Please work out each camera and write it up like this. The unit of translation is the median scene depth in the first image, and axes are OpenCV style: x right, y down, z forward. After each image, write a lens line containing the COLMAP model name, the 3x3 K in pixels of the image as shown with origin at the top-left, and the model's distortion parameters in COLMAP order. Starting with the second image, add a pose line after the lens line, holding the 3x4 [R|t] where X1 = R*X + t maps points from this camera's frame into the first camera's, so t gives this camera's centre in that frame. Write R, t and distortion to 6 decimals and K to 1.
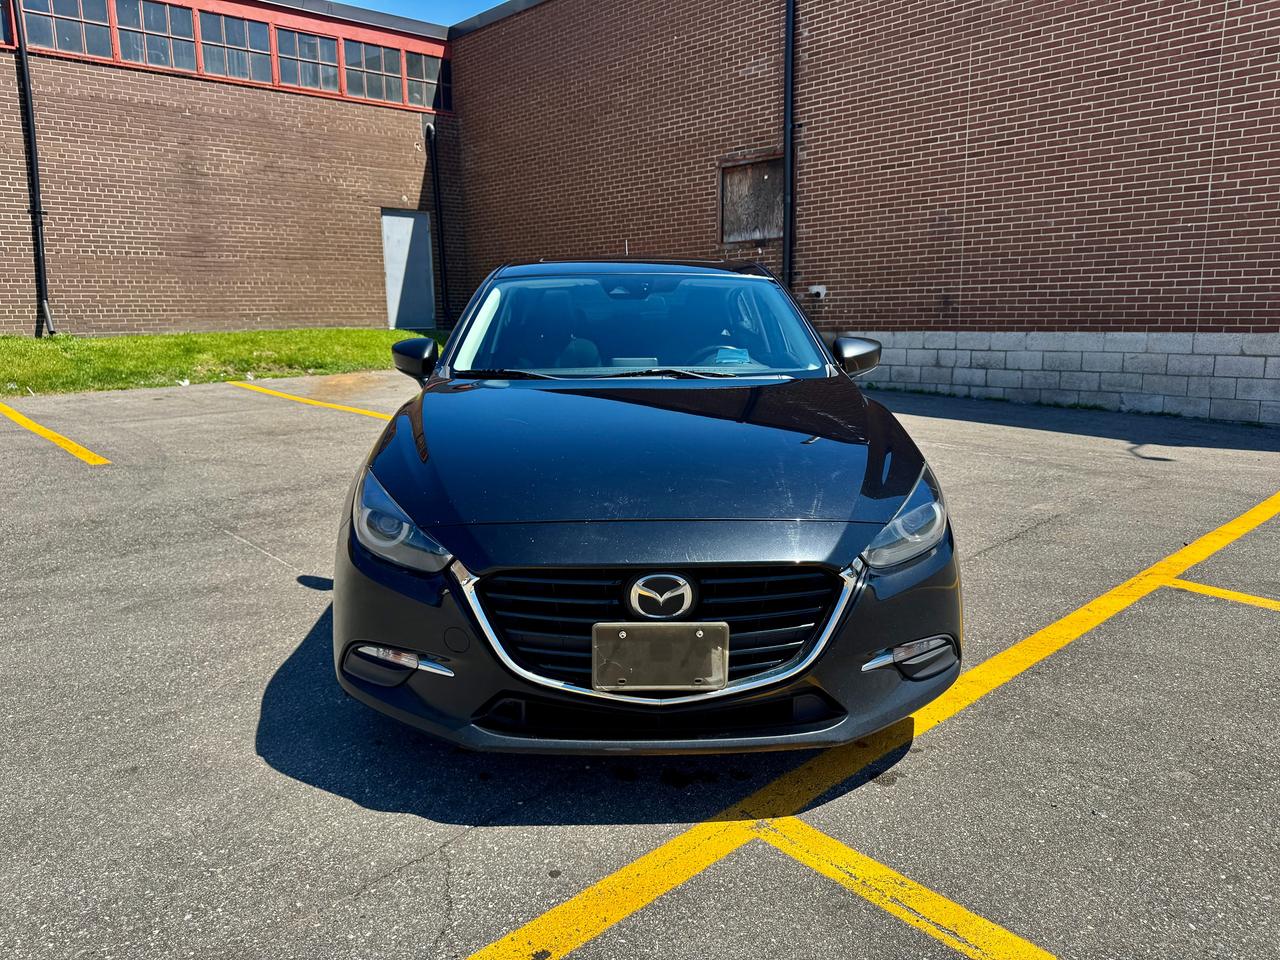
lens RADIAL K [[917.8, 0, 640.0], [0, 917.8, 480.0], [0, 0, 1]] dist [0.002572, -0.029497]
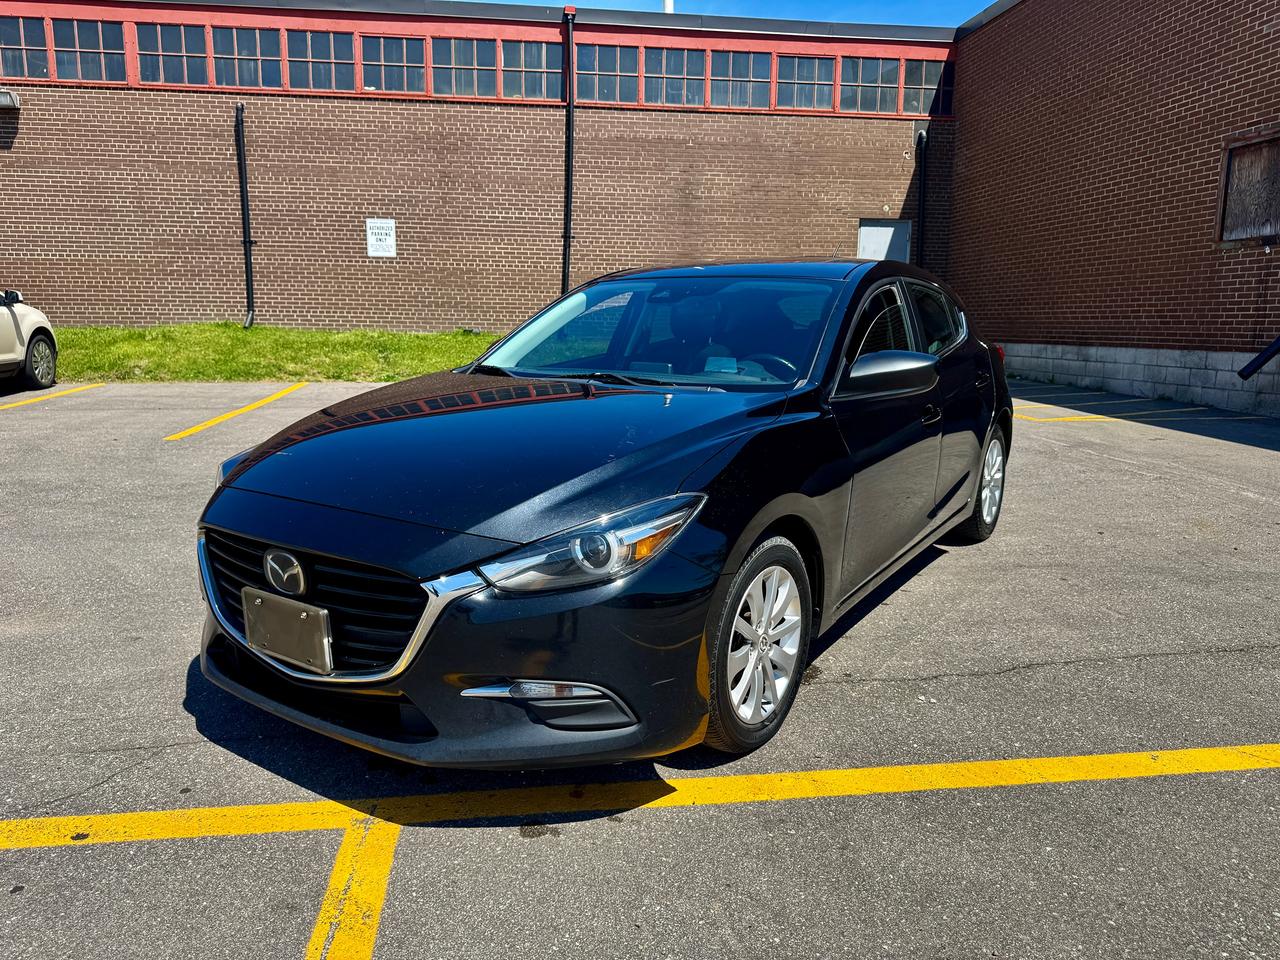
lens RADIAL K [[917.8, 0, 640.0], [0, 917.8, 480.0], [0, 0, 1]] dist [0.002572, -0.029497]
pose [[0.815672, 0.106813, -0.568569, 0.147112], [-0.113864, 0.993224, 0.023240, -0.008540], [0.567199, 0.045784, 0.822307, 0.052969]]
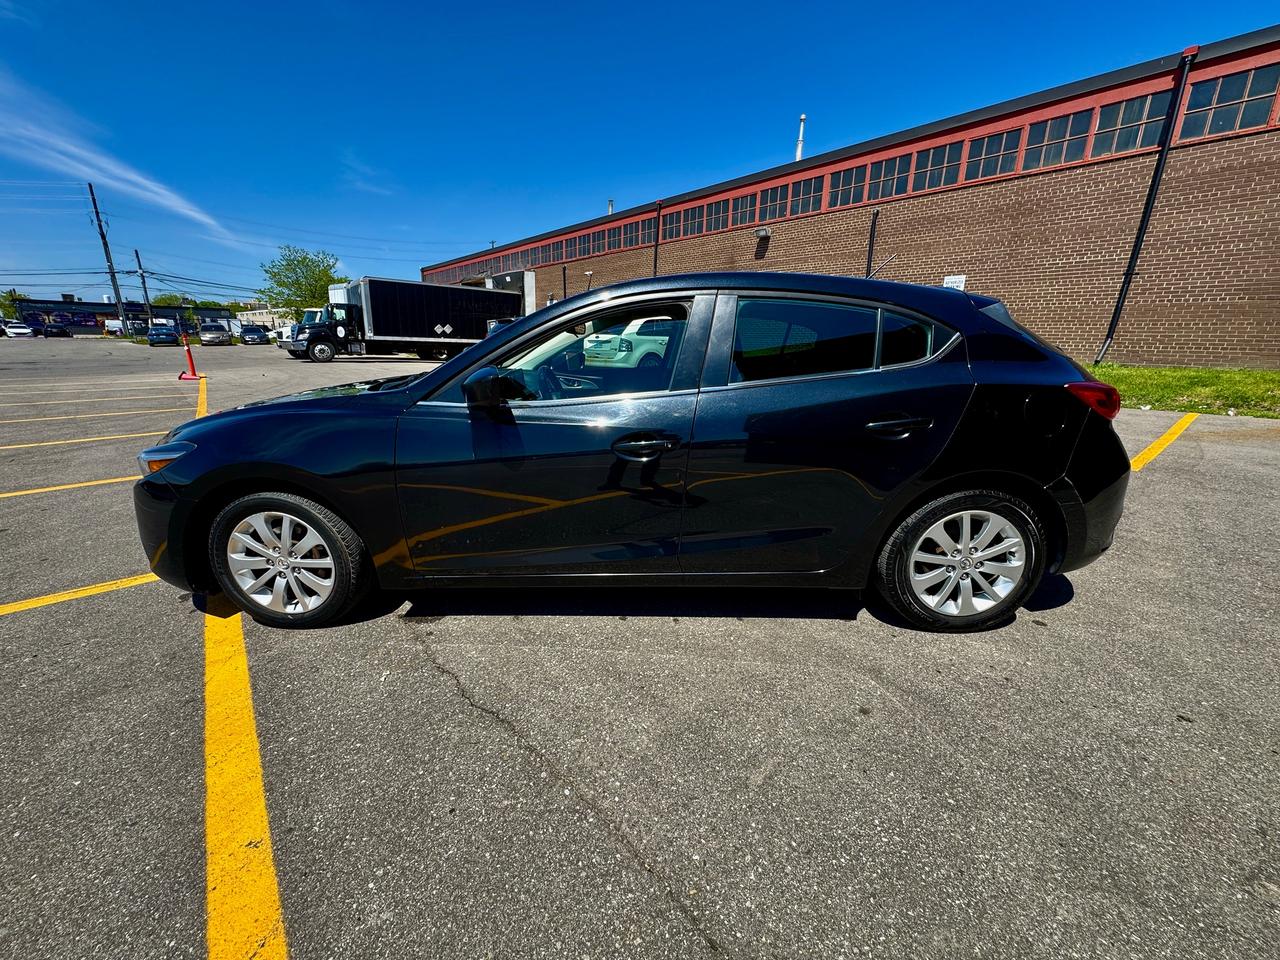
lens RADIAL K [[508.0, 0, 640.8], [0, 508.0, 480.3], [0, 0, 1]] dist [-0.003544, -0.000249]
pose [[-0.062011, 0.264057, -0.962512, 0.200416], [-0.192439, 0.943109, 0.271132, -0.061684], [0.979348, 0.202038, -0.007668, 0.329738]]
